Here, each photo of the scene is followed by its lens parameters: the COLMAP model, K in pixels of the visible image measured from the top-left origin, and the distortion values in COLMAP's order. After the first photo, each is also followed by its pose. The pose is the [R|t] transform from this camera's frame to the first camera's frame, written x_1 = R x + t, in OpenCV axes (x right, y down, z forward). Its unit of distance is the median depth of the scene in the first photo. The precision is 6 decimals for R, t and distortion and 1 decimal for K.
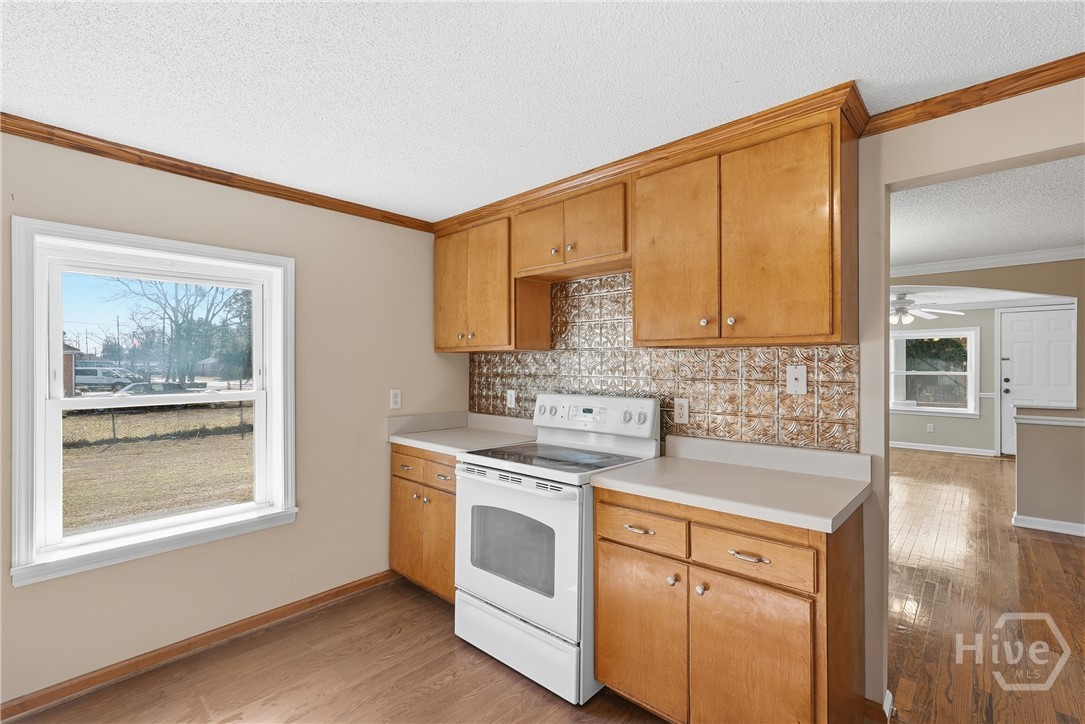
lens RADIAL K [[482.7, 0, 531.1], [0, 482.7, 368.2], [0, 0, 1]] dist [-0.000010, 0.000108]
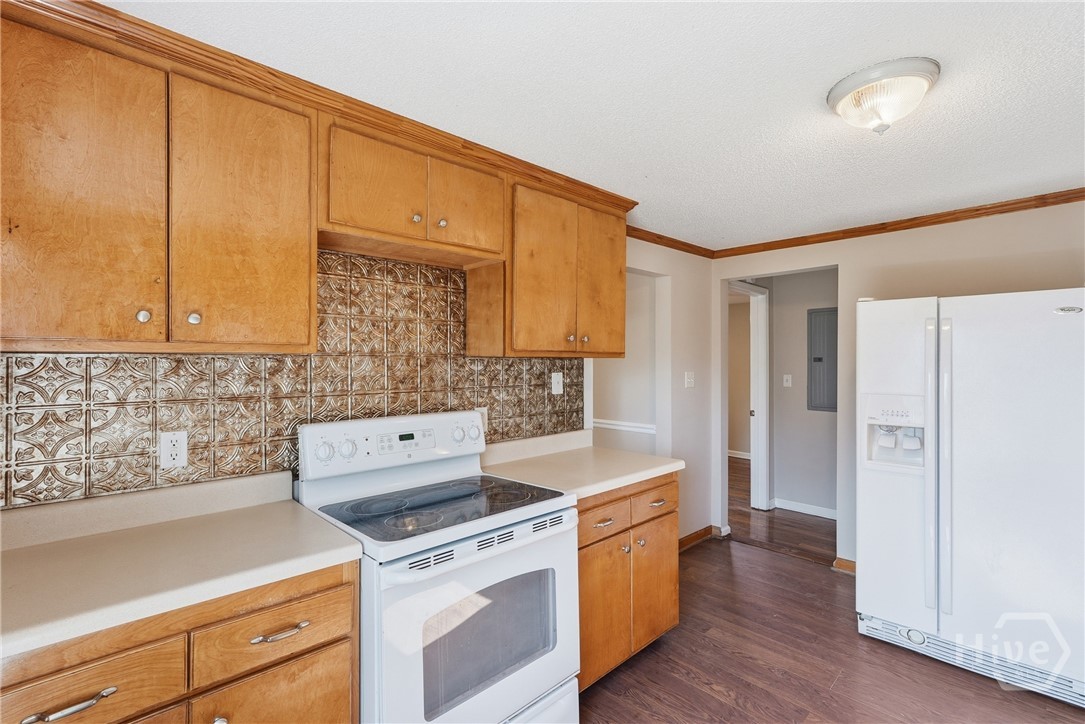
lens RADIAL K [[482.7, 0, 532.9], [0, 482.7, 363.1], [0, 0, 1]] dist [-0.000010, 0.000108]
pose [[0.076597, 0.003083, 0.997057, -0.730490], [0.012761, 0.999910, -0.004072, -0.025388], [-0.996980, 0.013036, 0.076551, 0.874999]]
